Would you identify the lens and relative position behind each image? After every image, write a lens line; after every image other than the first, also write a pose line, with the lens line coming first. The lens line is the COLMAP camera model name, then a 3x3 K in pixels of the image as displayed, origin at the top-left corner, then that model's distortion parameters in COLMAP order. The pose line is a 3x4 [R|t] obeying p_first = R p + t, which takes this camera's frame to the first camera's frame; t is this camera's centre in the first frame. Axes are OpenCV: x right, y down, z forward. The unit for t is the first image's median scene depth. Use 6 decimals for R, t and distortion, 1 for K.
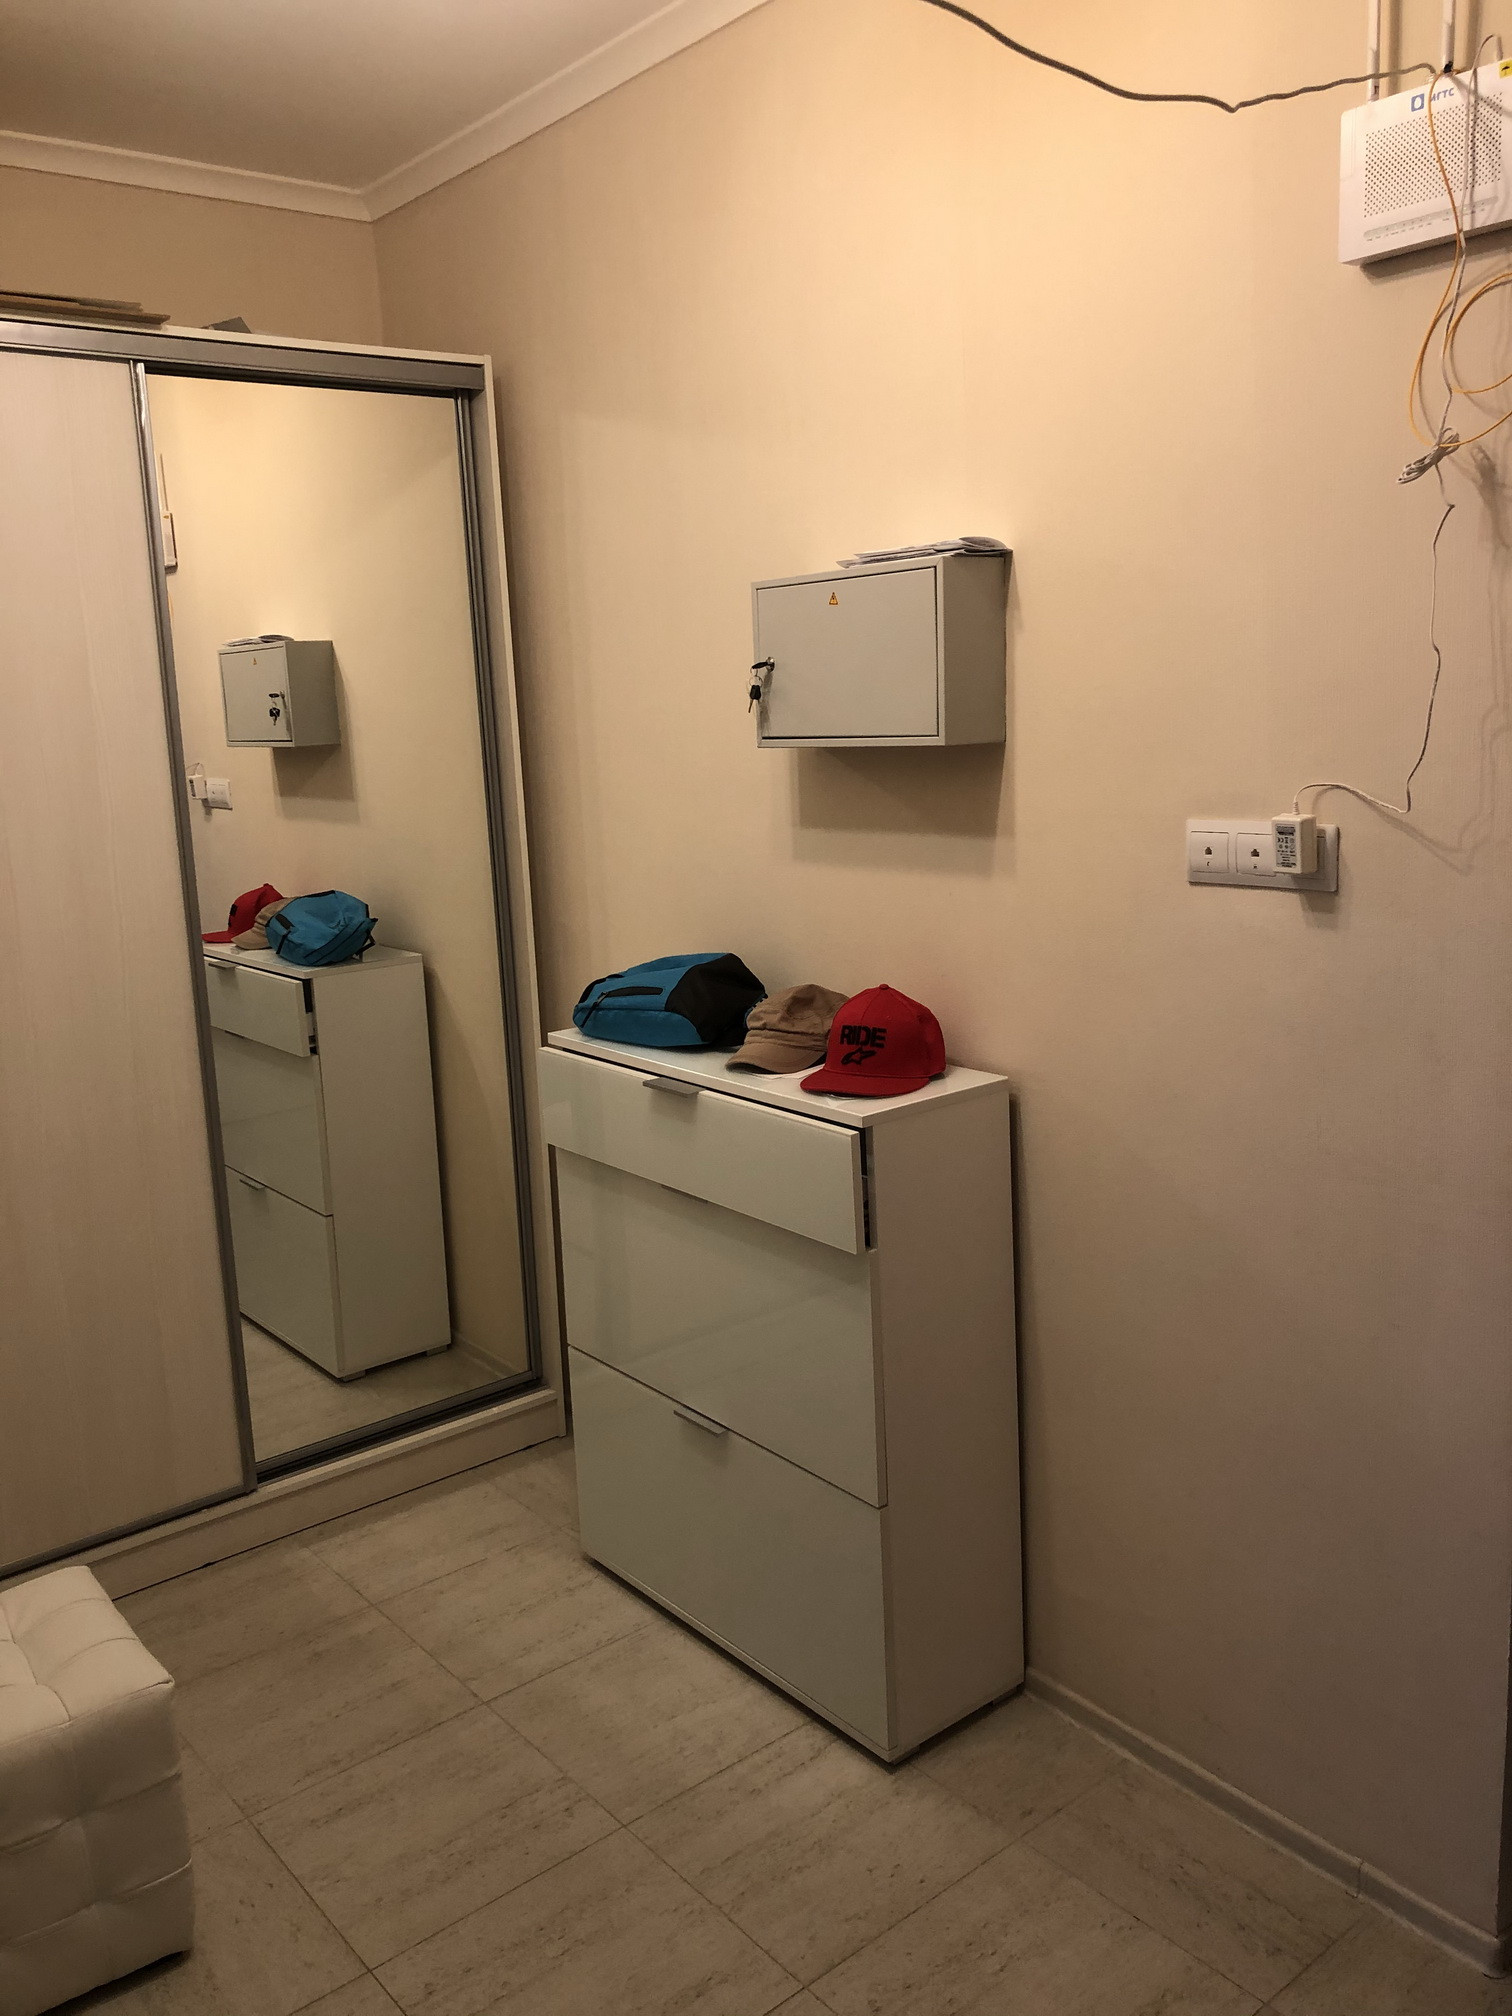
lens RADIAL K [[1653.2, 0, 763.6], [0, 1653.2, 1002.5], [0, 0, 1]] dist [0.033859, -0.010841]
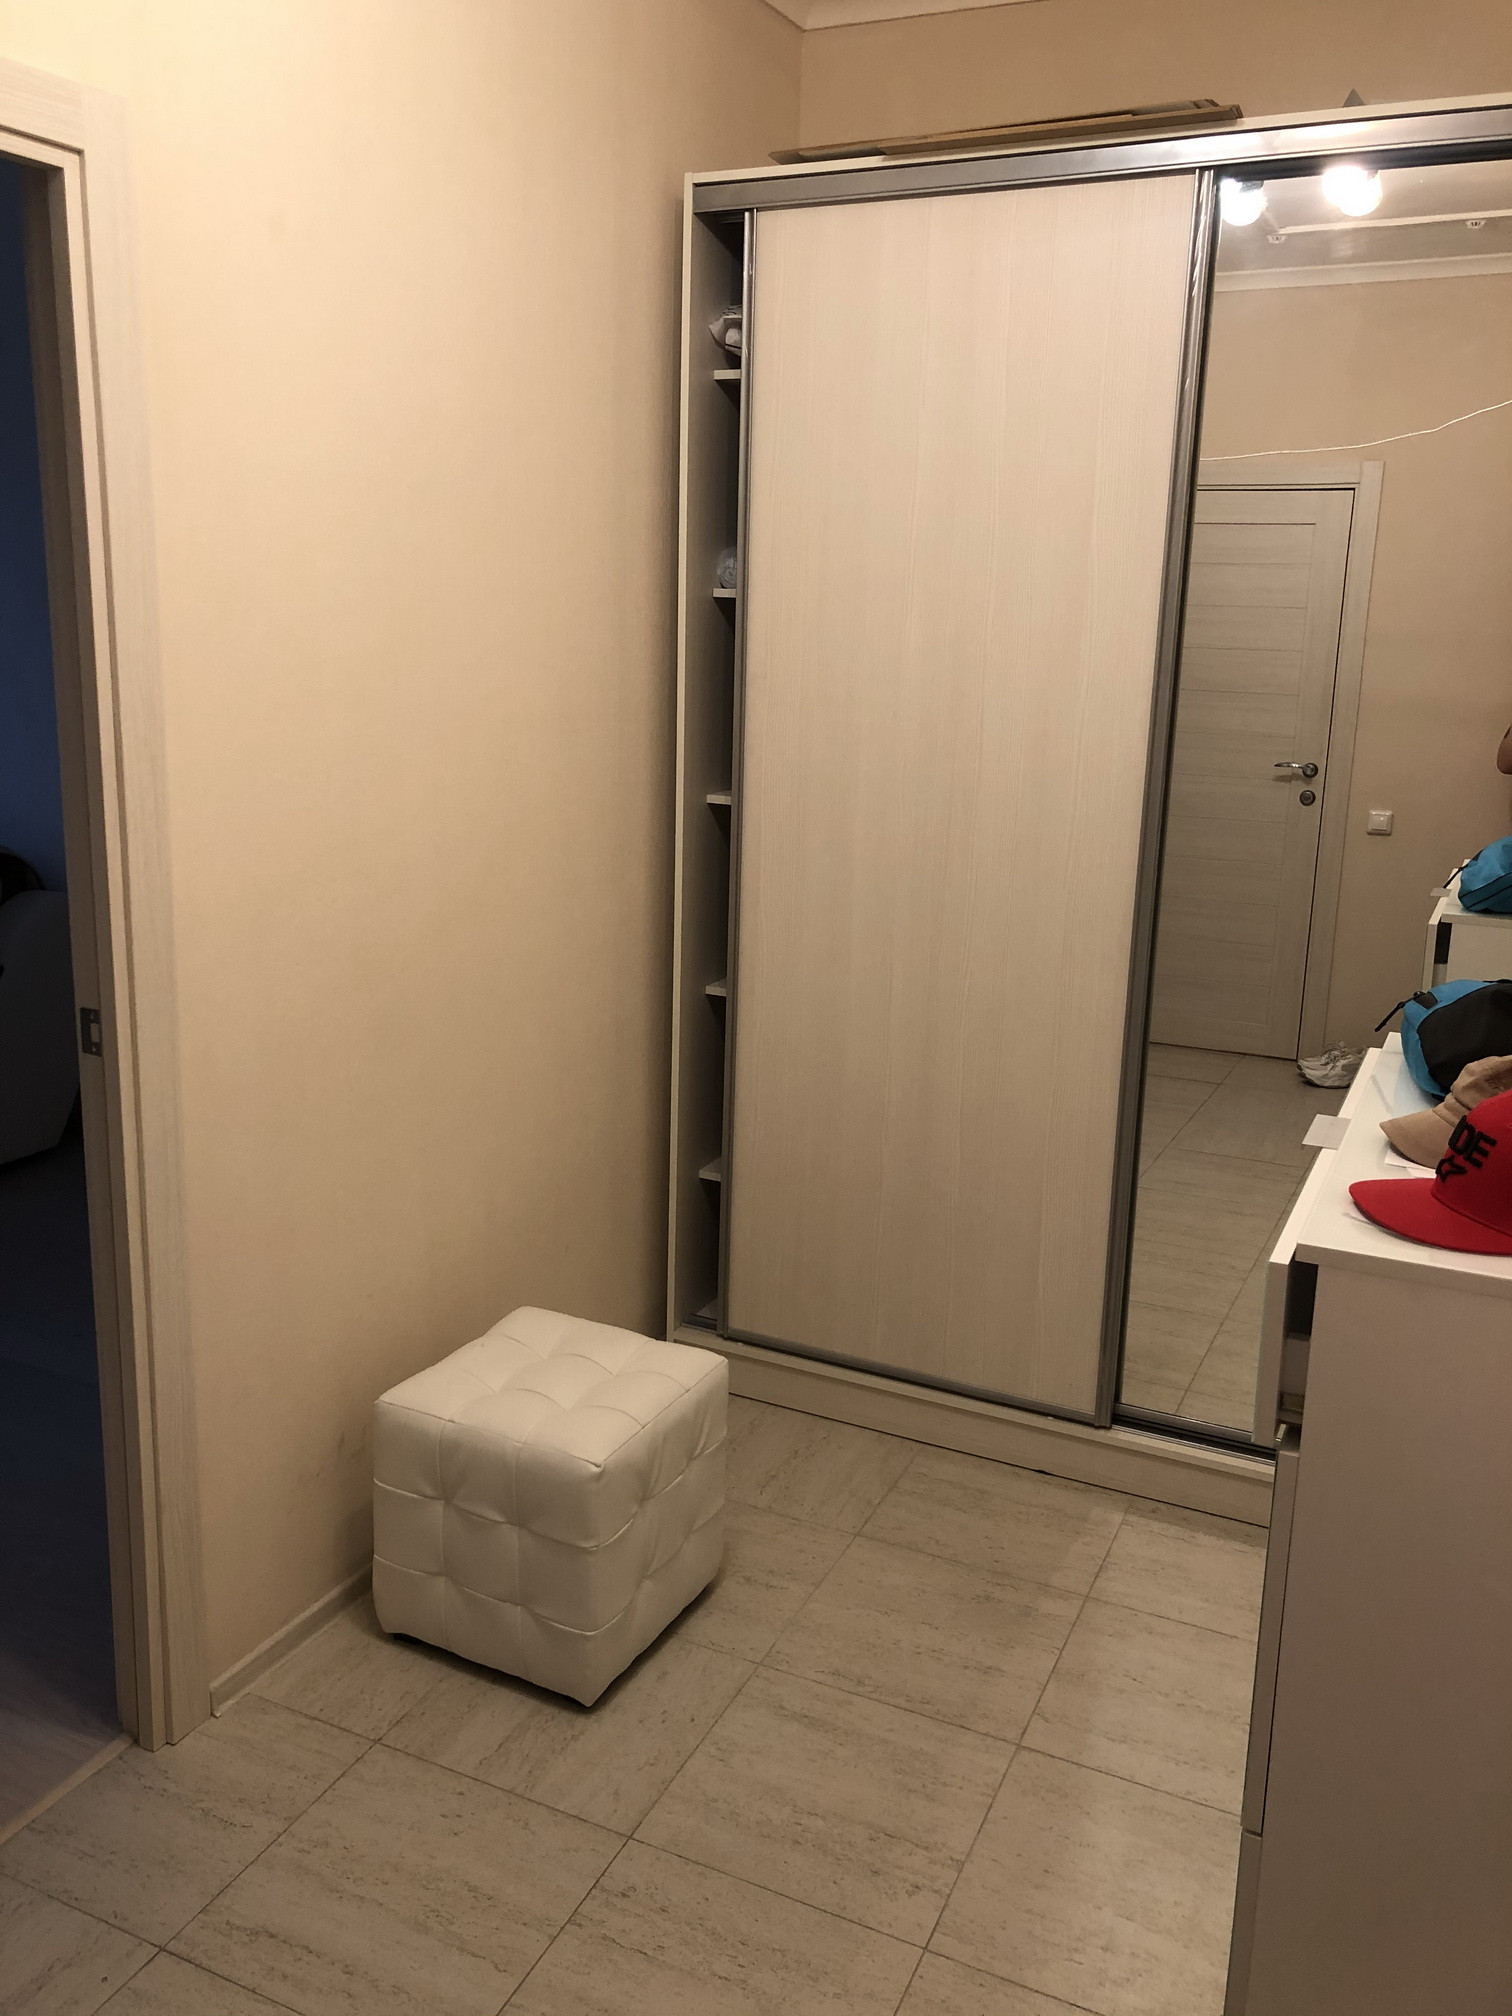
lens RADIAL K [[1653.2, 0, 757.8], [0, 1653.2, 1009.4], [0, 0, 1]] dist [0.033859, -0.010841]
pose [[0.424140, 0.262485, -0.866722, 0.436712], [-0.210362, 0.959450, 0.187625, -0.079681], [0.880825, 0.102747, 0.462158, 0.462378]]
